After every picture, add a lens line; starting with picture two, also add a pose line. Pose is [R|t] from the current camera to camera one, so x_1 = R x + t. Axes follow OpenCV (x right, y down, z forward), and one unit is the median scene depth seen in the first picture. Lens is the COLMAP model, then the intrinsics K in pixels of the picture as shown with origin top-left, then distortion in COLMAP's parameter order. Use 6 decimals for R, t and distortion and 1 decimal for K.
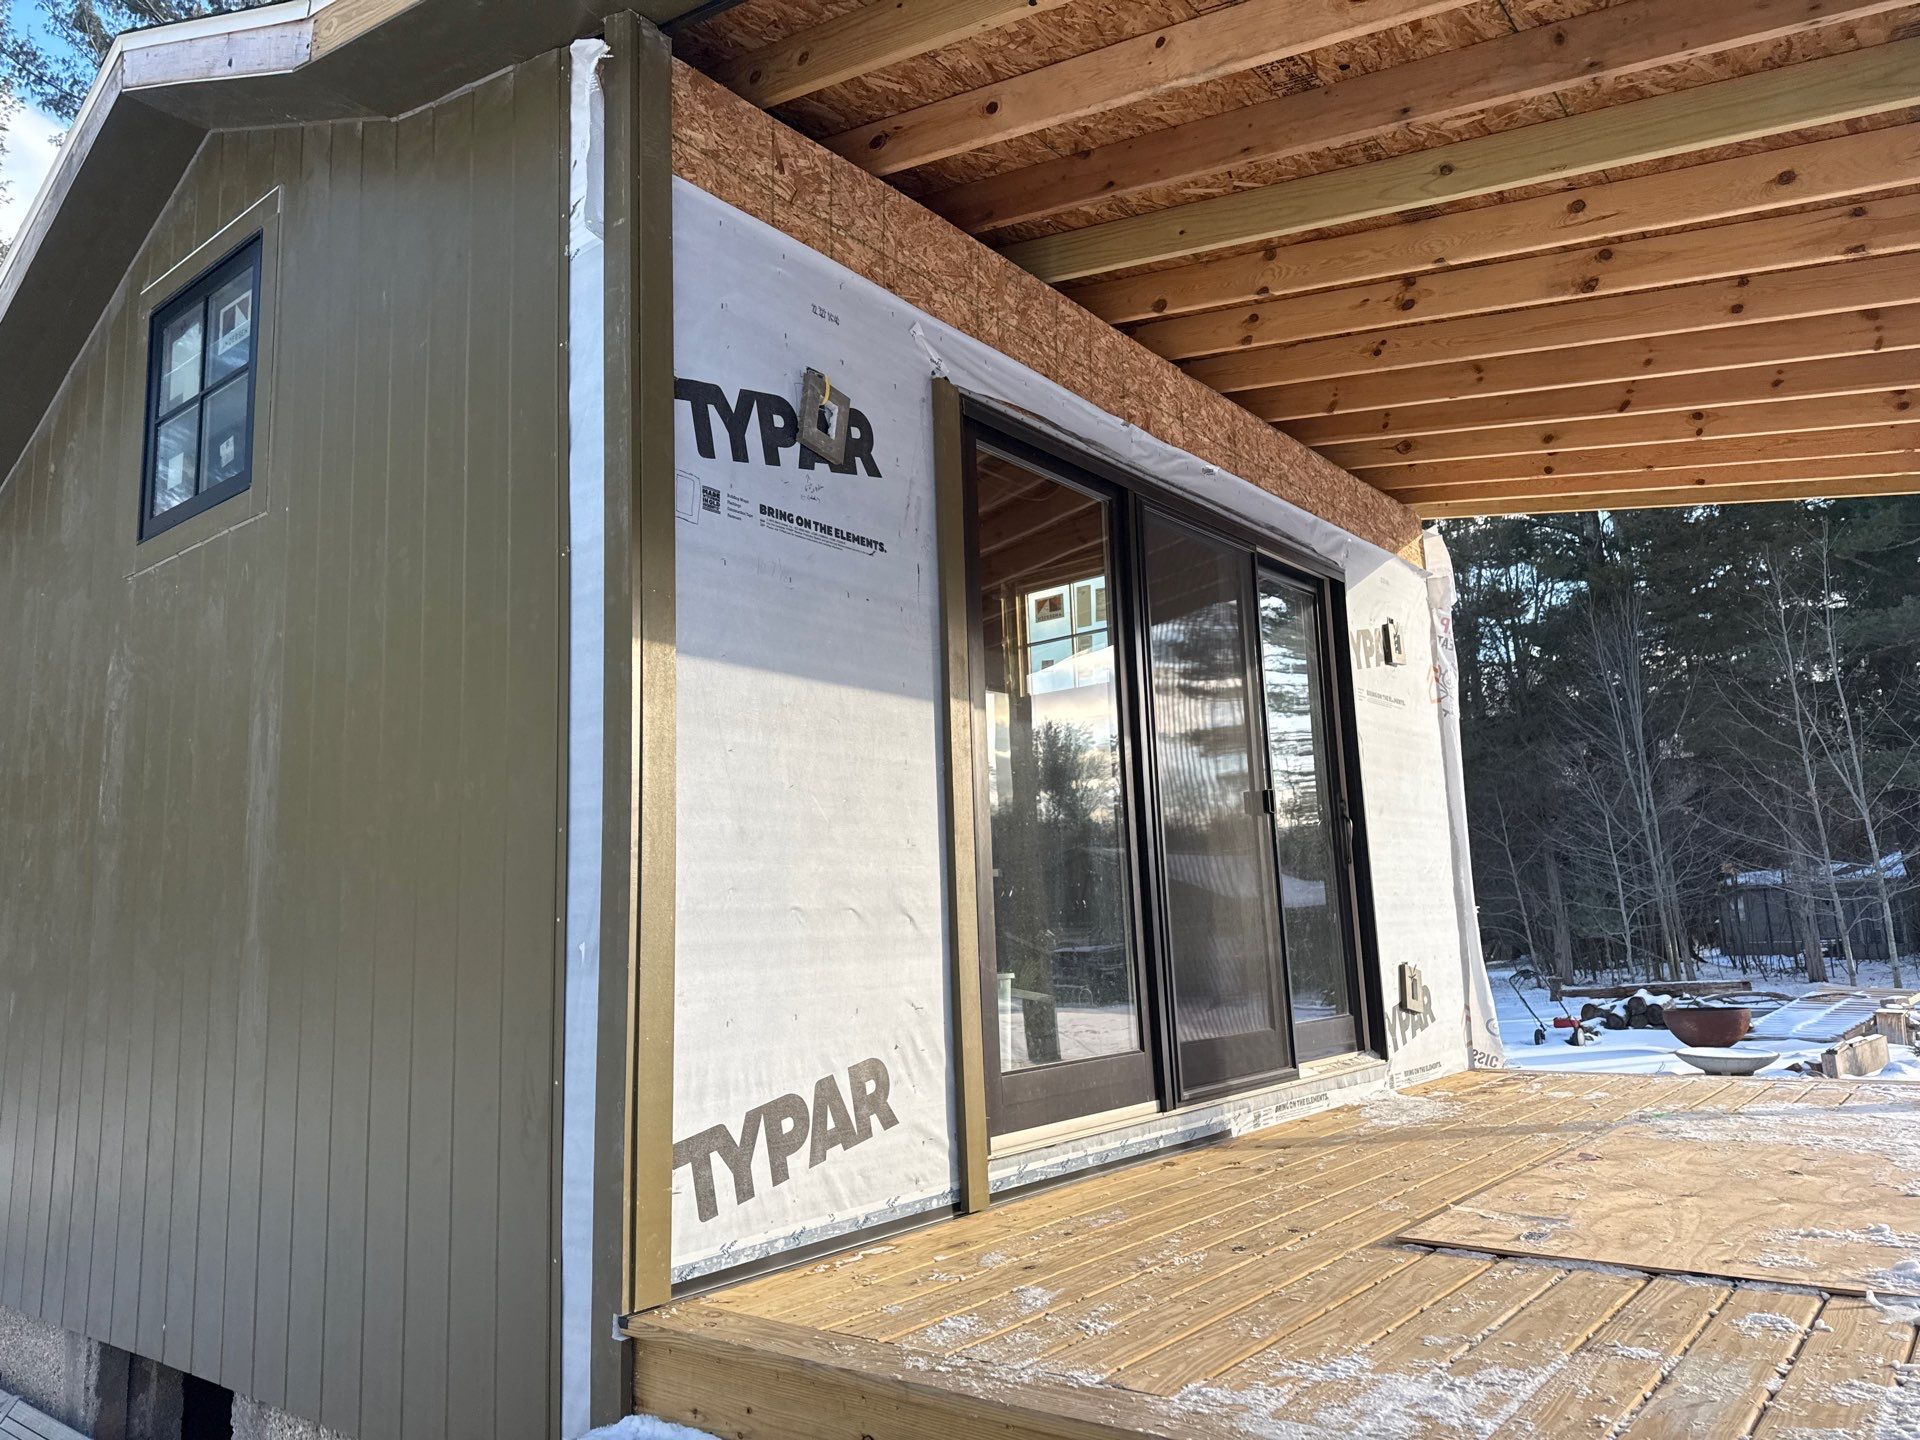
lens RADIAL K [[1347.7, 0, 960.0], [0, 1347.7, 720.0], [0, 0, 1]] dist [0.136181, -0.217515]
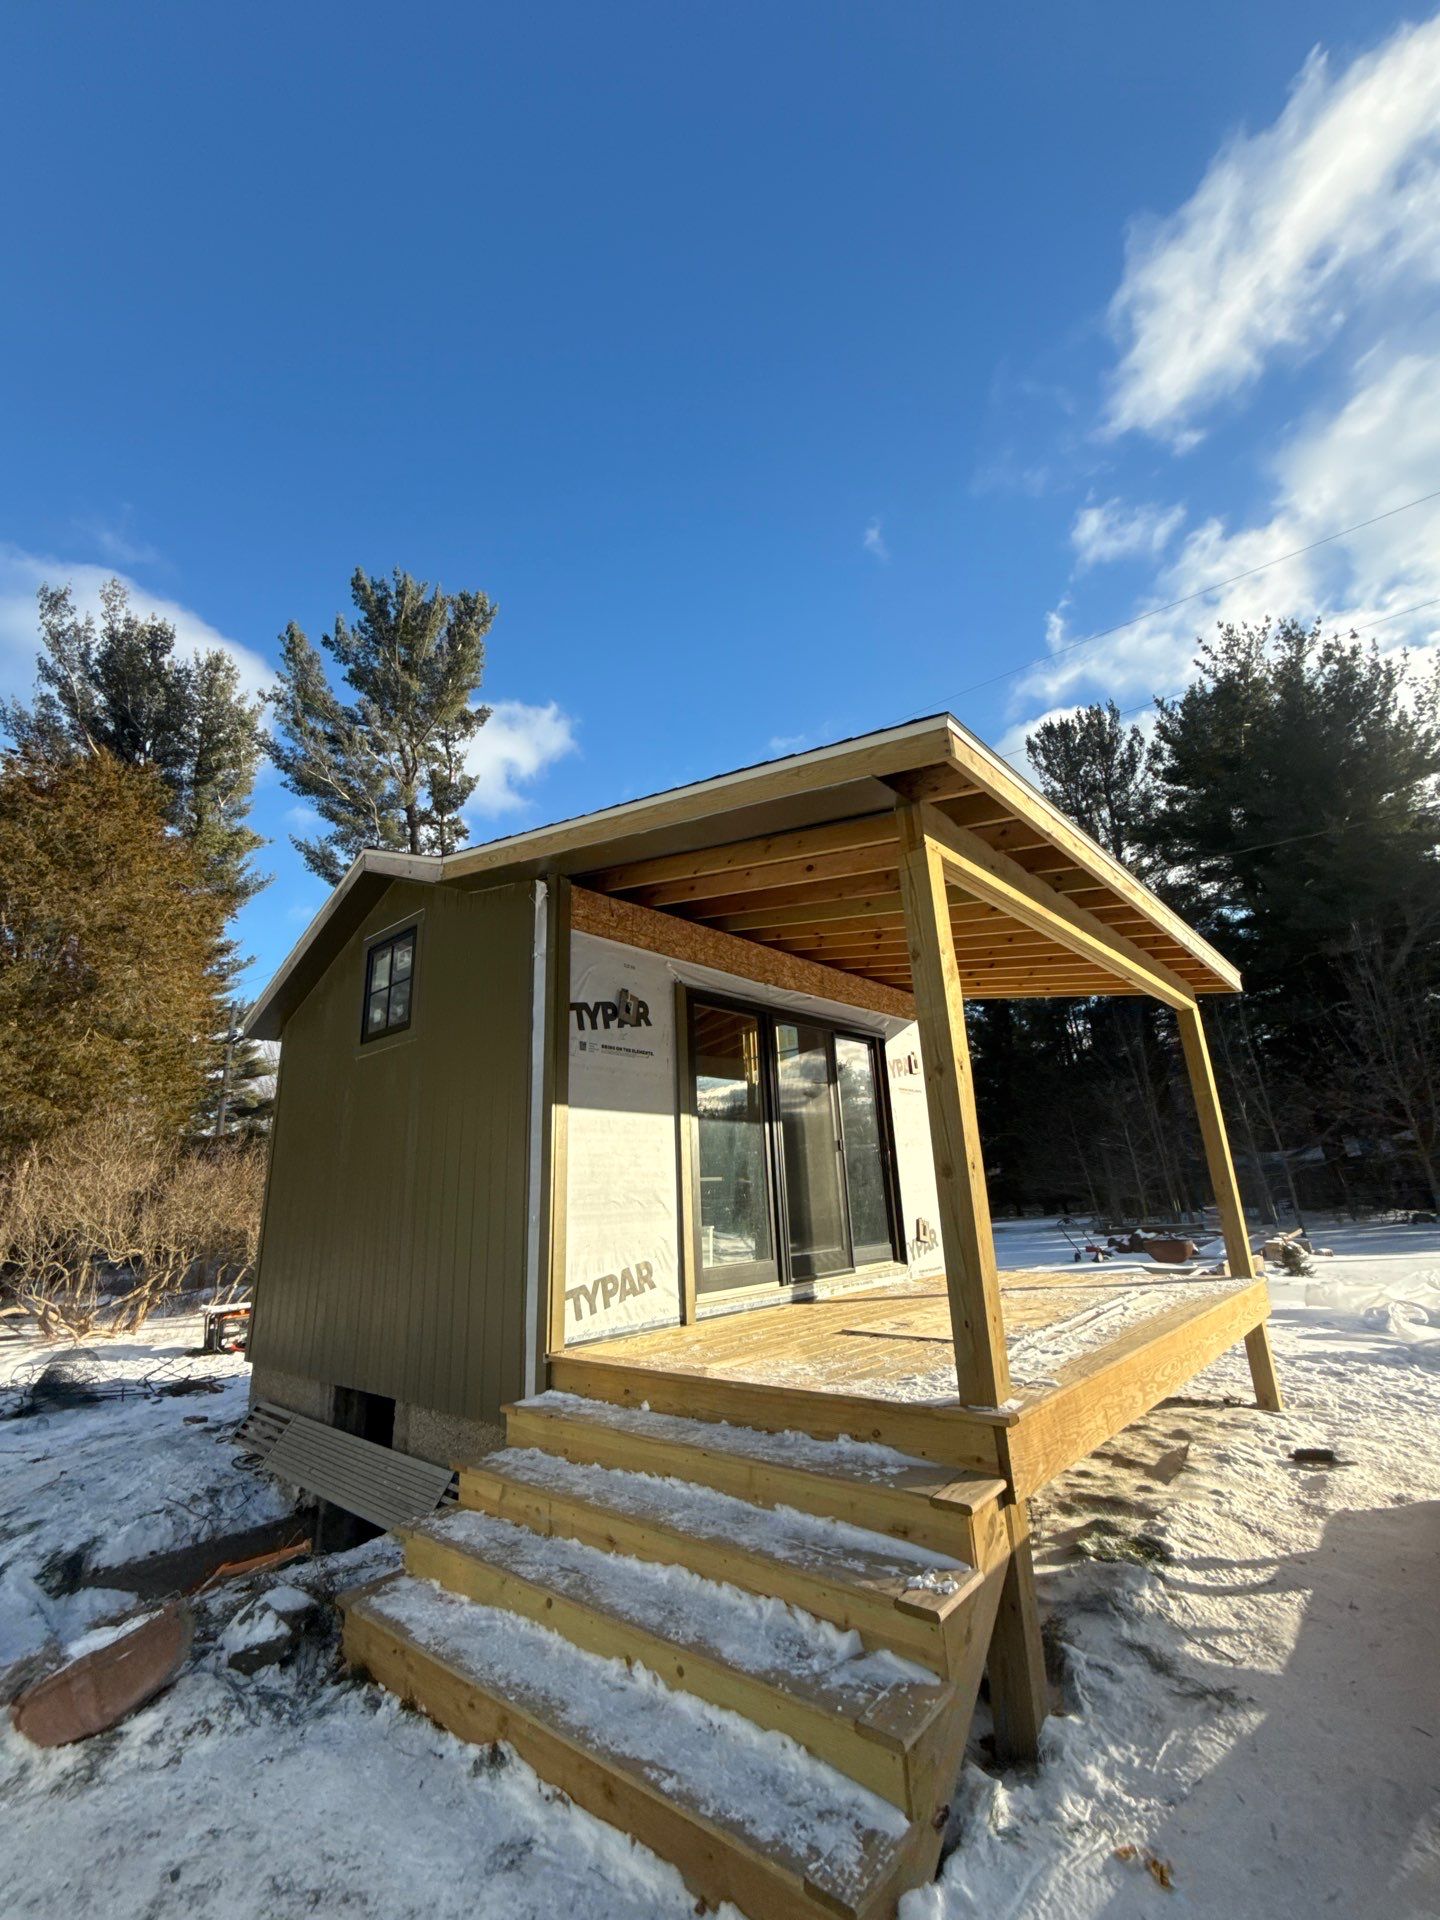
lens RADIAL K [[814.3, 0, 720.0], [0, 814.3, 960.0], [0, 0, 1]] dist [-0.000798, -0.000029]
pose [[0.998054, -0.022904, -0.058003, 0.165058], [0.015349, 0.991721, -0.127489, -0.106786], [0.060442, 0.126350, 0.990143, -0.538140]]
